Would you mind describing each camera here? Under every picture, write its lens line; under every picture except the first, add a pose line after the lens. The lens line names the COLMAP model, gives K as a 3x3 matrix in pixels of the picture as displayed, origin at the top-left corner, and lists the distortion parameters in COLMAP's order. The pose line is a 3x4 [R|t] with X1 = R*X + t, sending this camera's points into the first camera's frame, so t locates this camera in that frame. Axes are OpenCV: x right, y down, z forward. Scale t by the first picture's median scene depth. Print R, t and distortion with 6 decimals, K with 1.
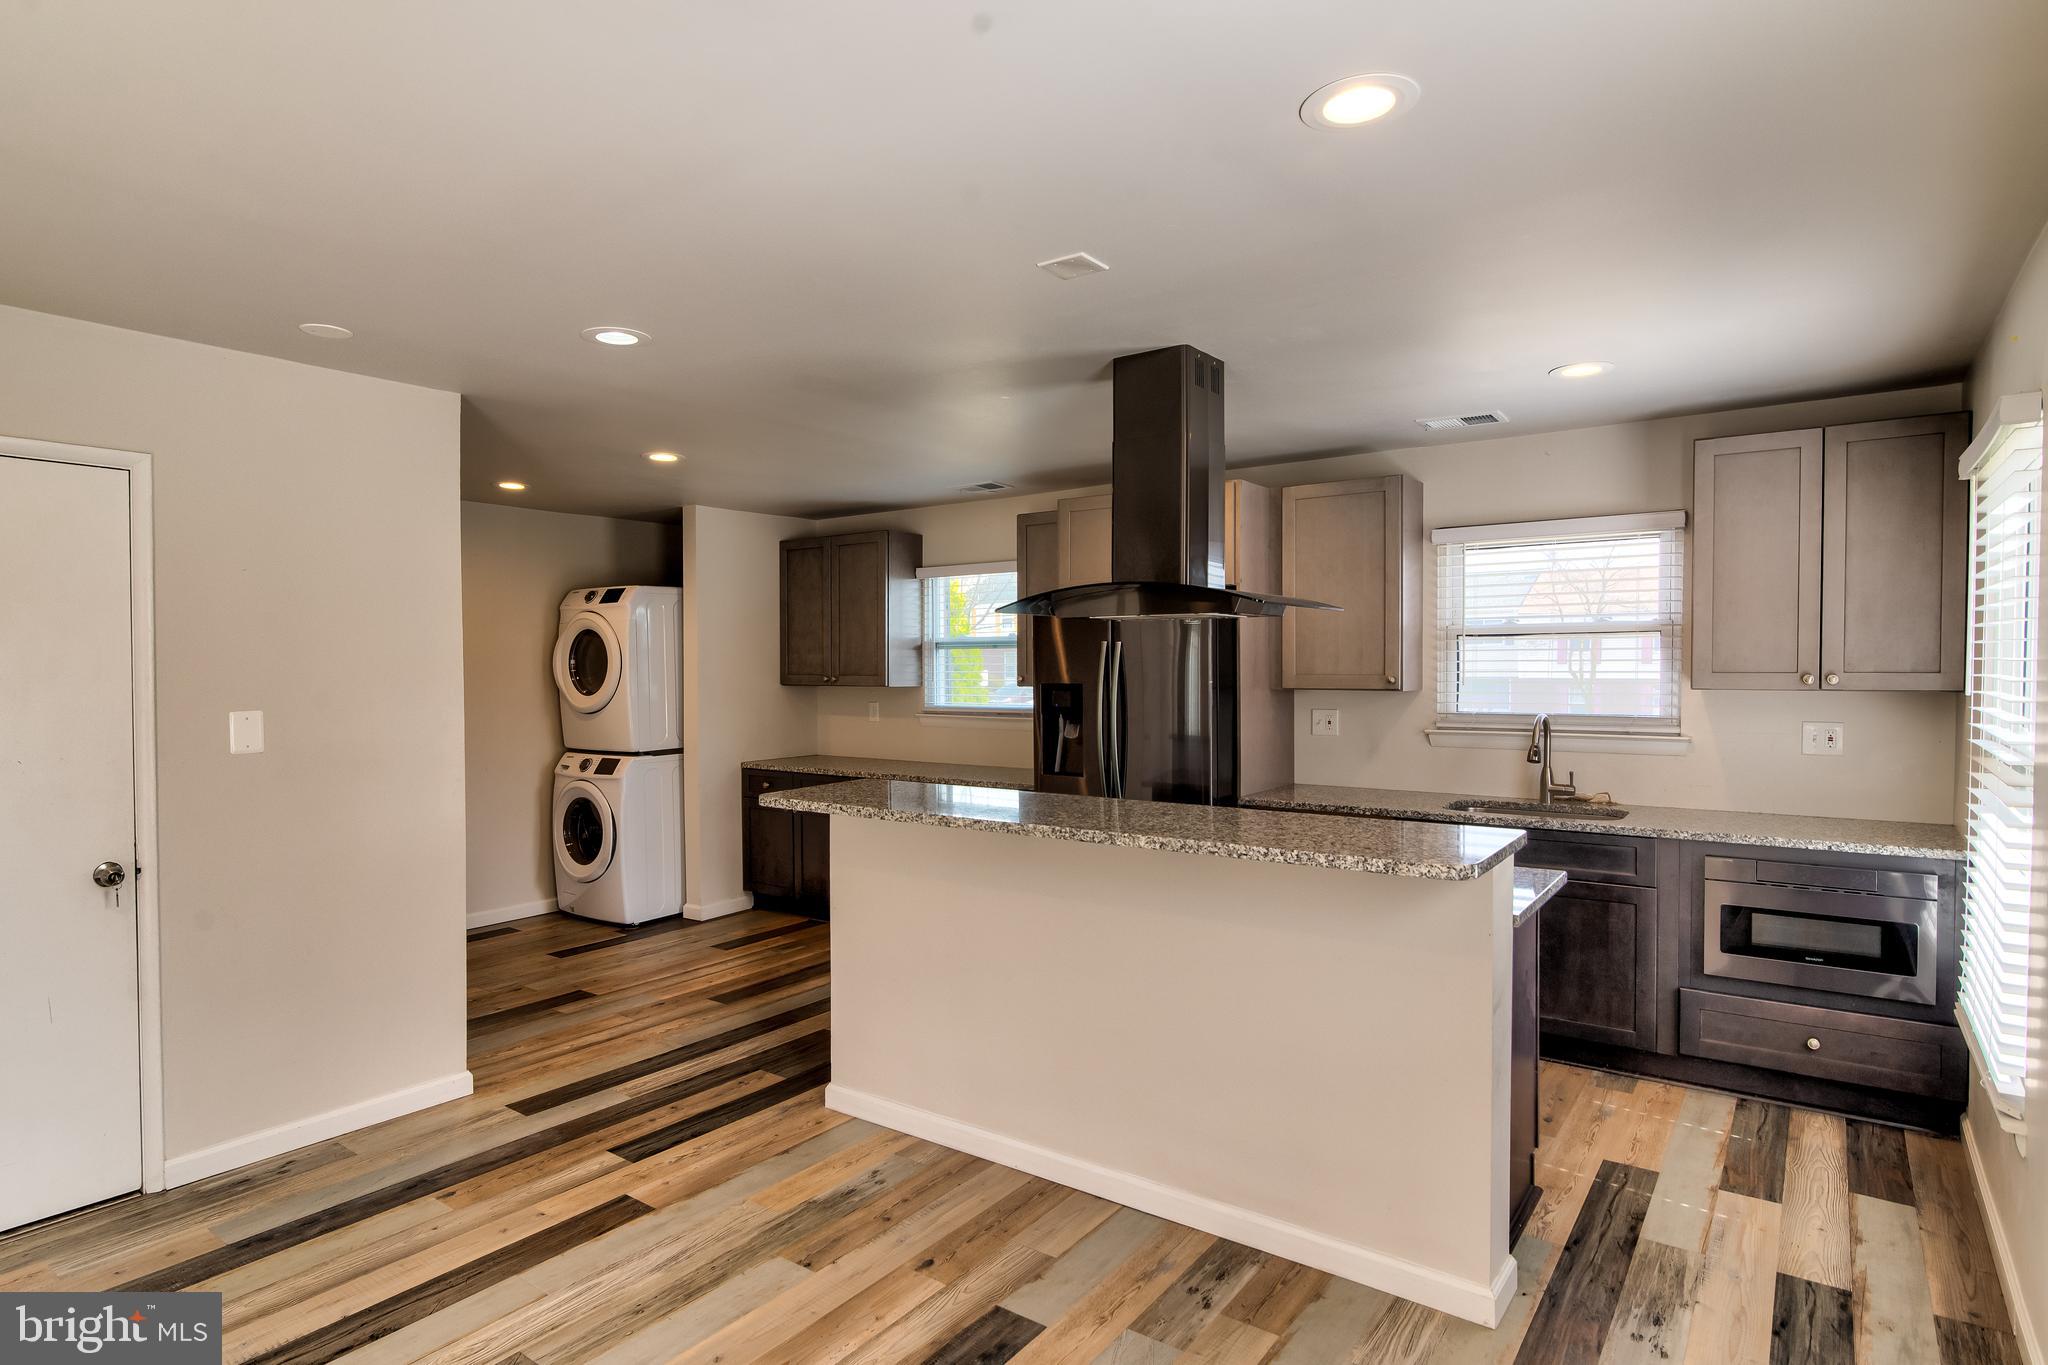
lens RADIAL K [[1121.1, 0, 965.4], [0, 1121.1, 692.2], [0, 0, 1]] dist [-0.003486, 0.002696]
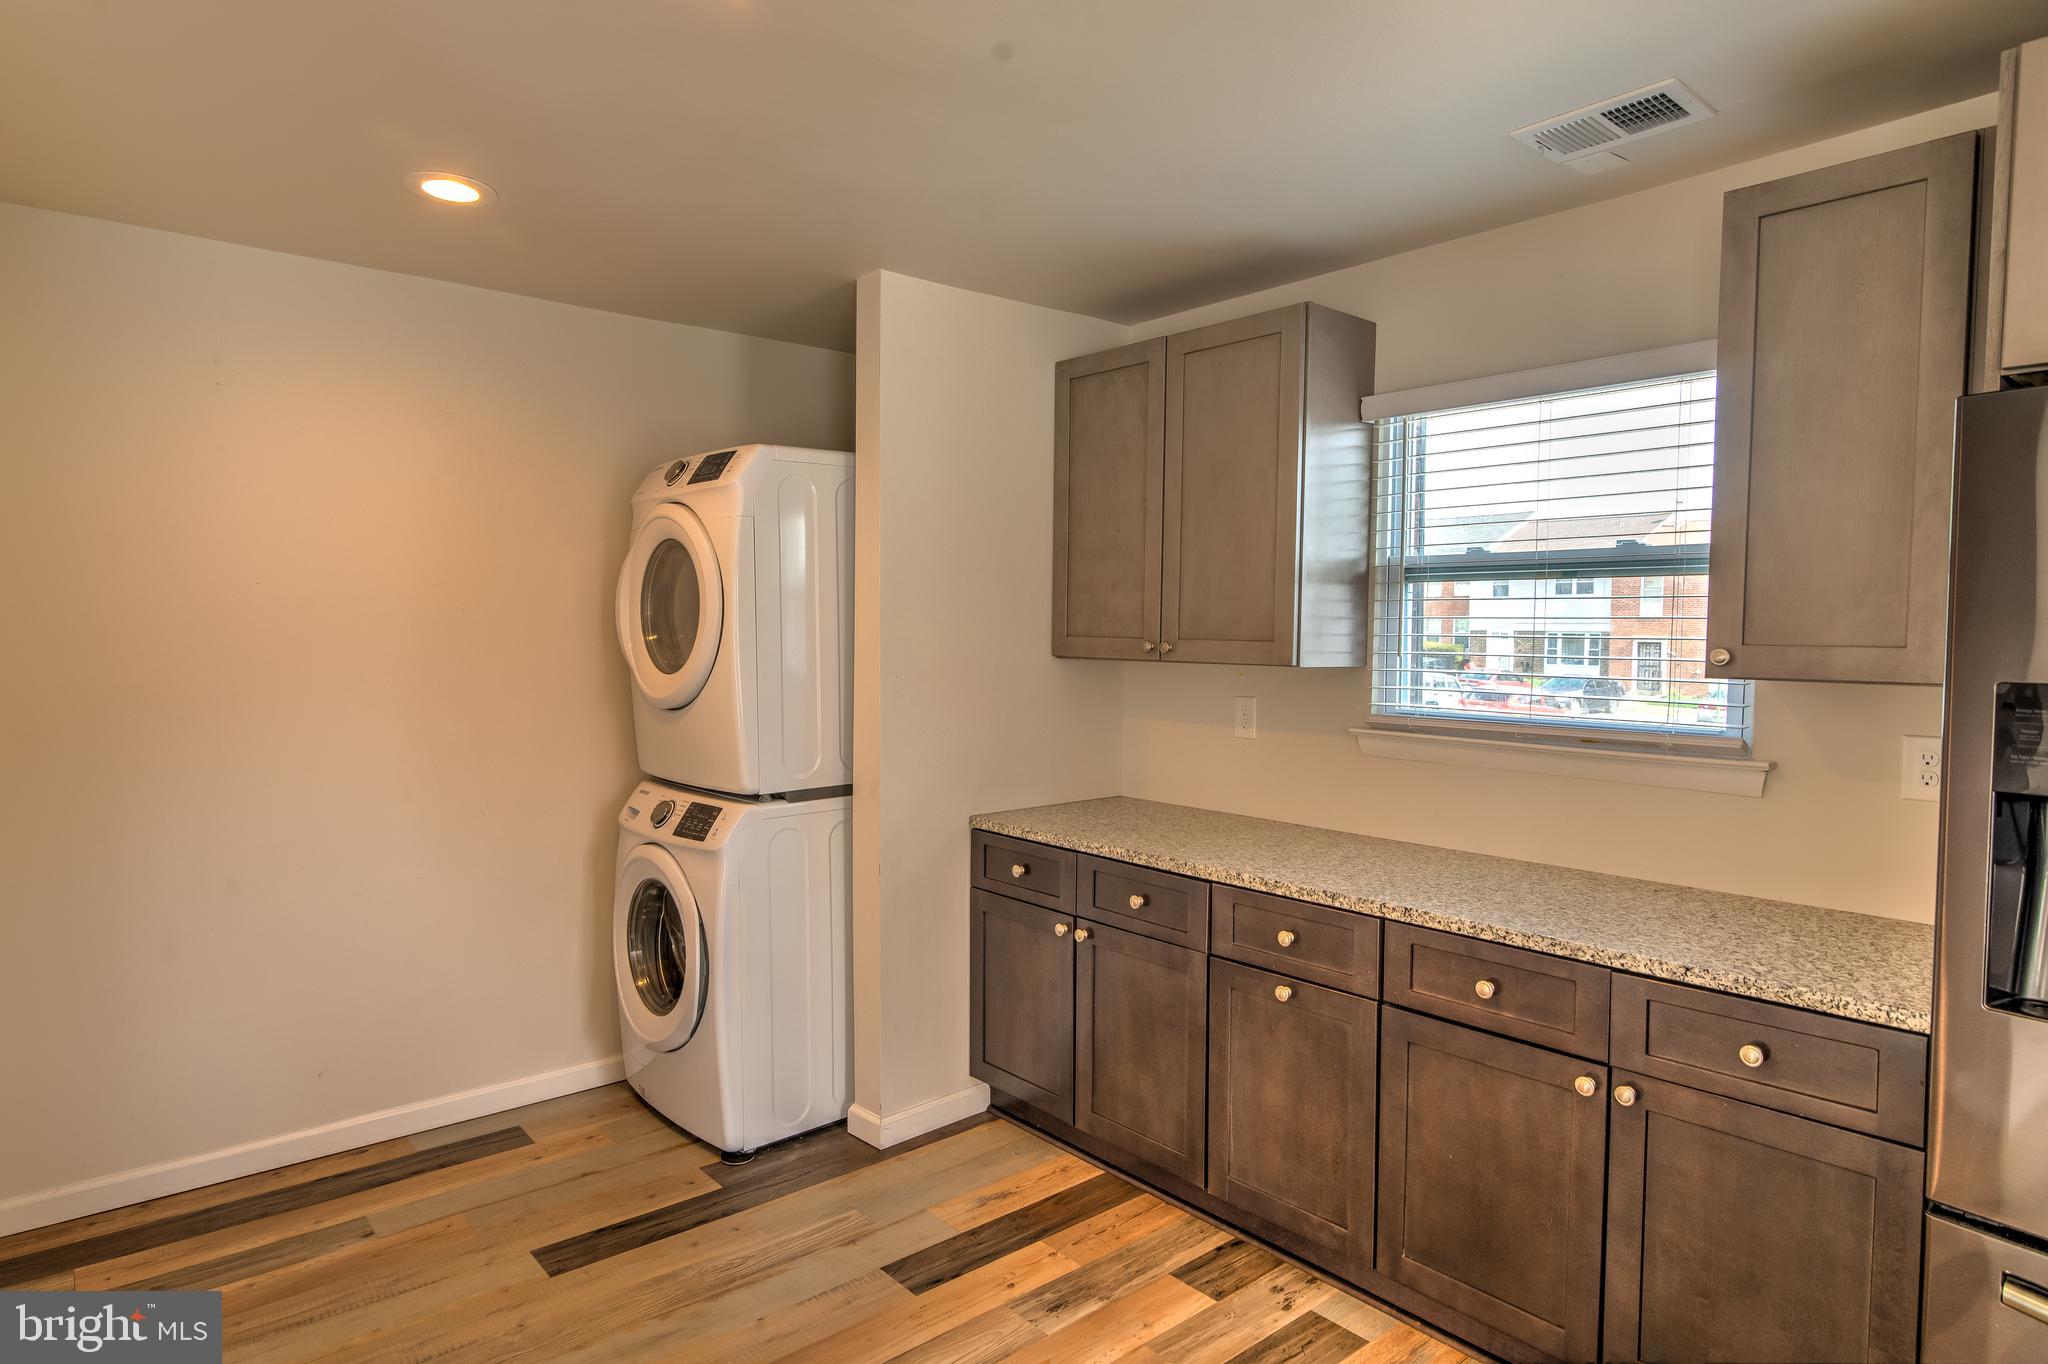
lens RADIAL K [[1161.7, 0, 1024.3], [0, 1161.7, 691.5], [0, 0, 1]] dist [-0.002130, -0.000125]
pose [[0.982156, 0.021393, -0.186849, -0.118538], [-0.015457, 0.999330, 0.033170, -0.011609], [0.187434, -0.029690, 0.981828, 0.721644]]
